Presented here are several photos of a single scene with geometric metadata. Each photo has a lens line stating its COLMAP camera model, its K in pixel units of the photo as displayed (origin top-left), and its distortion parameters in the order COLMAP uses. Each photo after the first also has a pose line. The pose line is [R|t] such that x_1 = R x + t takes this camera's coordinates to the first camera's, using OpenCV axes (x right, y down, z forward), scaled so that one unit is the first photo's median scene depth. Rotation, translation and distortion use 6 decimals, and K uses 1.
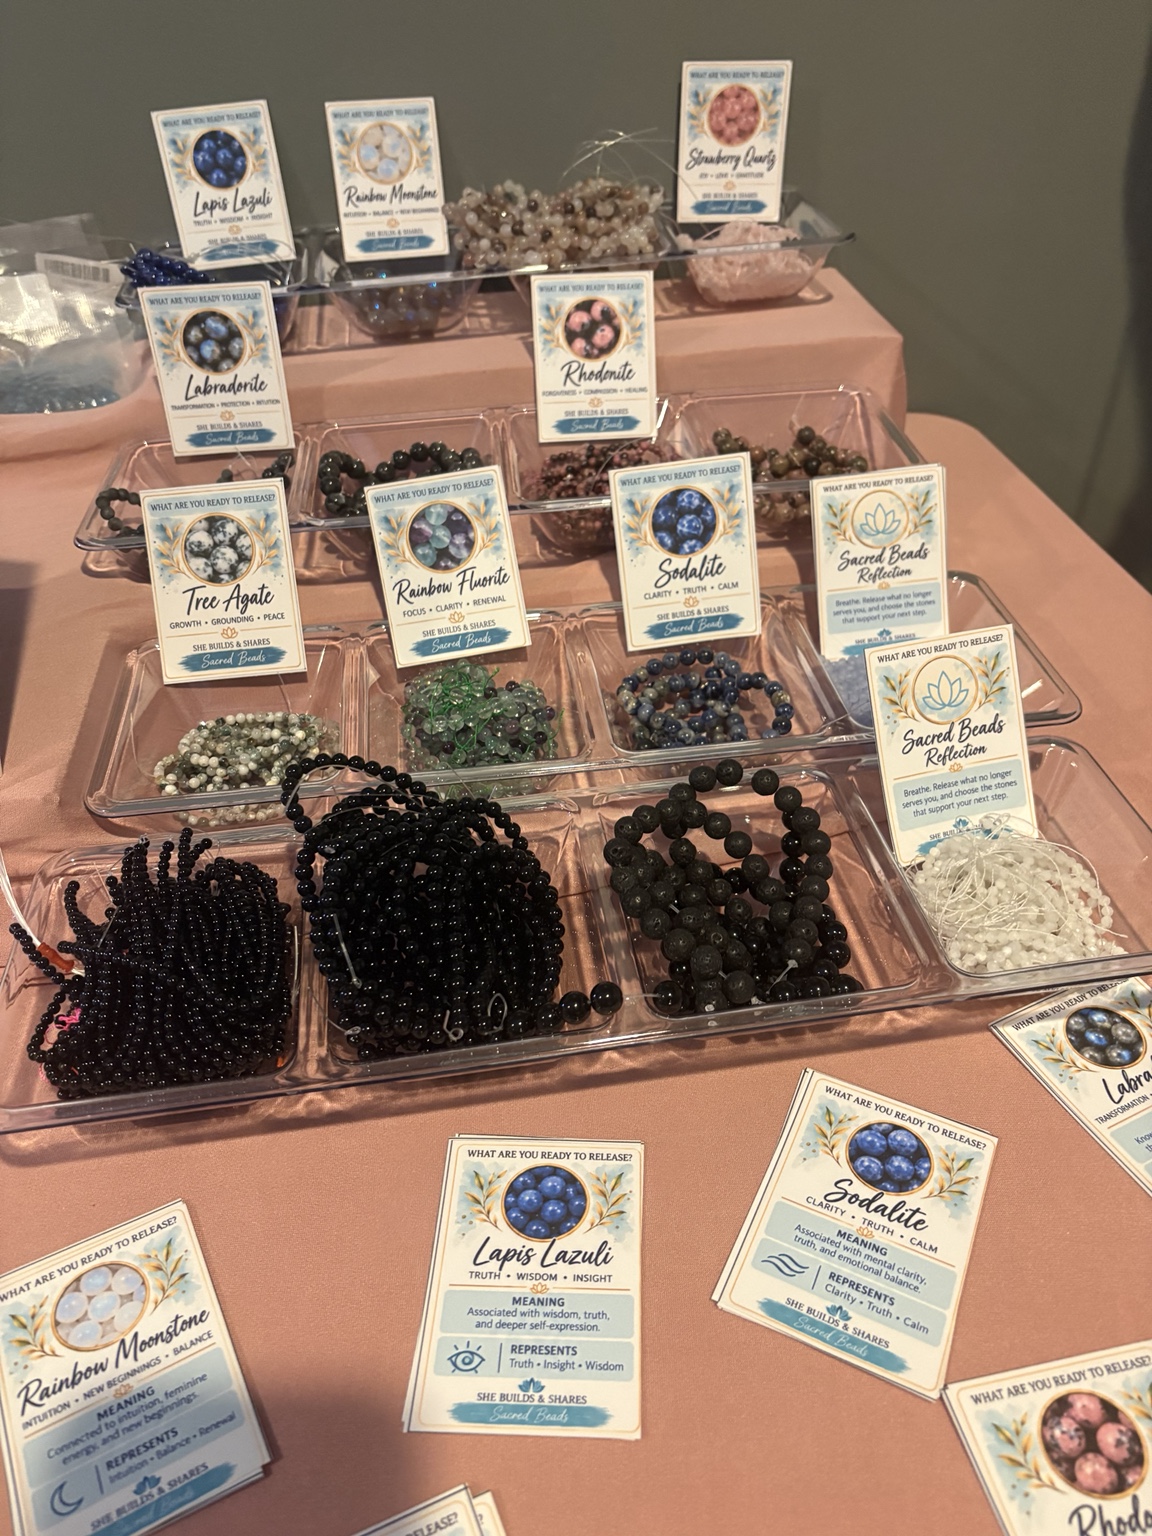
lens RADIAL K [[1197.5, 0, 586.6], [0, 1197.5, 770.9], [0, 0, 1]] dist [0.029317, -0.061042]
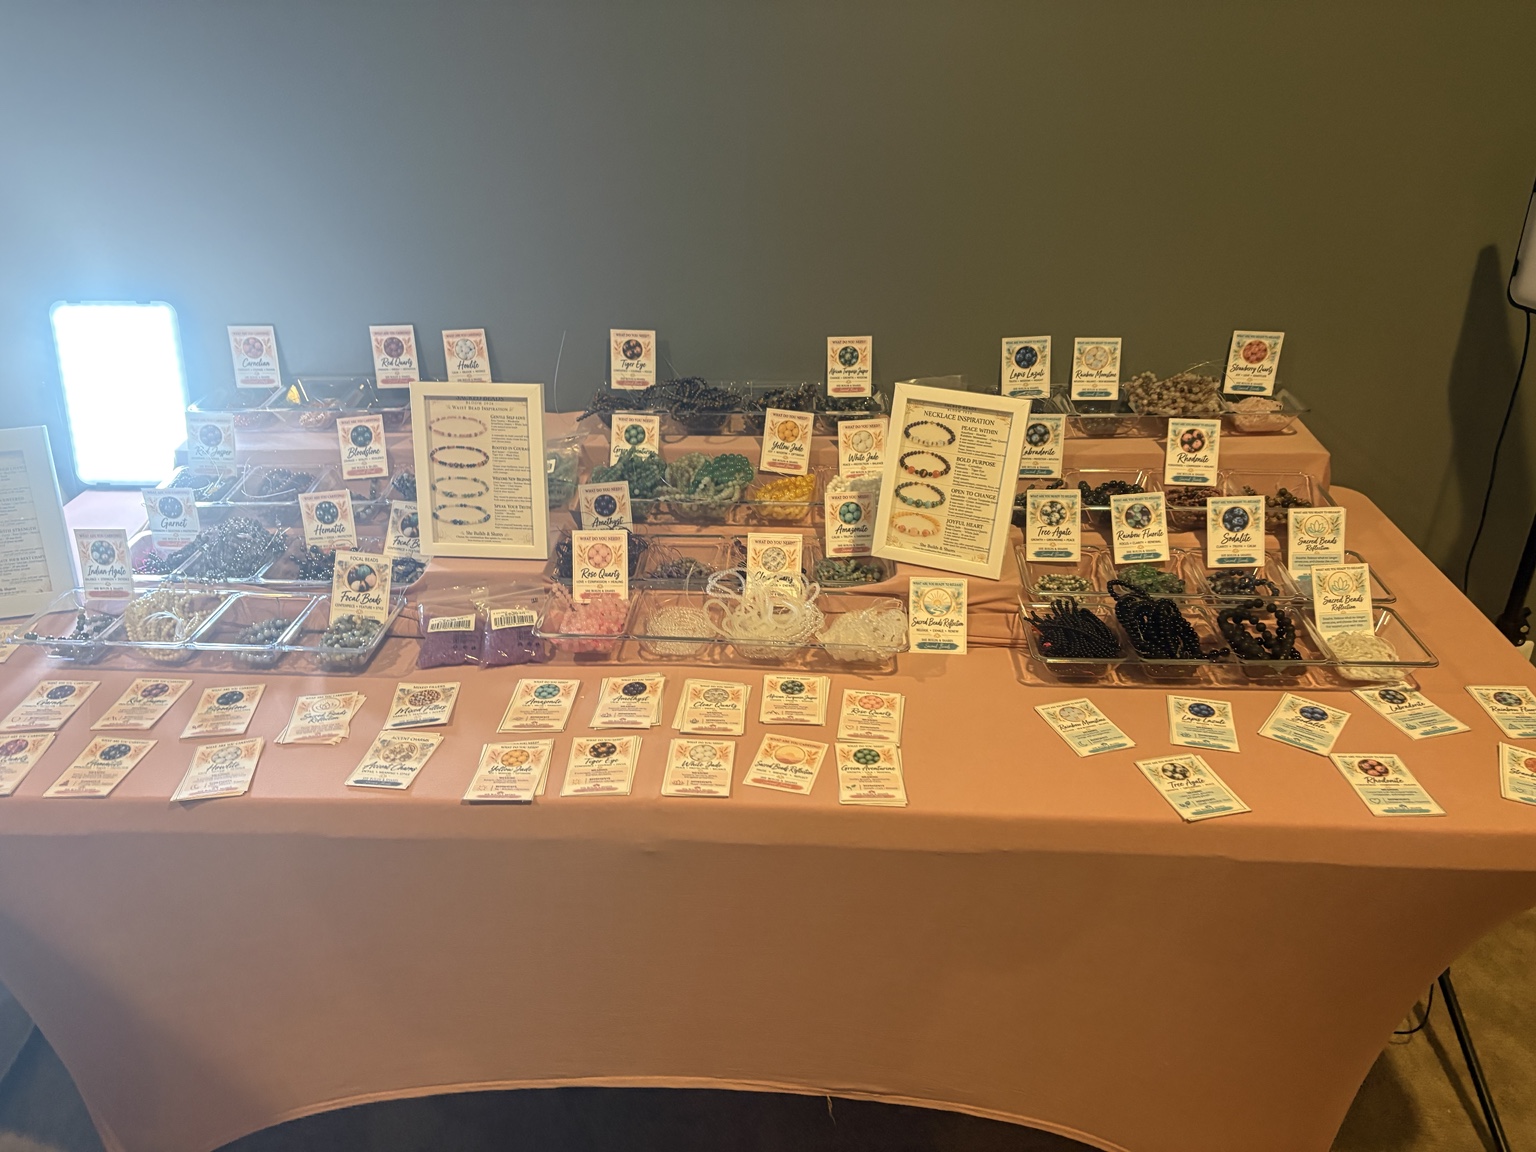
lens RADIAL K [[1165.8, 0, 768.0], [0, 1165.8, 576.0], [0, 0, 1]] dist [-0.009710, 0.058095]
pose [[0.978457, 0.100437, -0.180375, -0.428603], [-0.130132, 0.978311, -0.161163, 0.435411], [0.160276, 0.181163, 0.970305, -1.533680]]
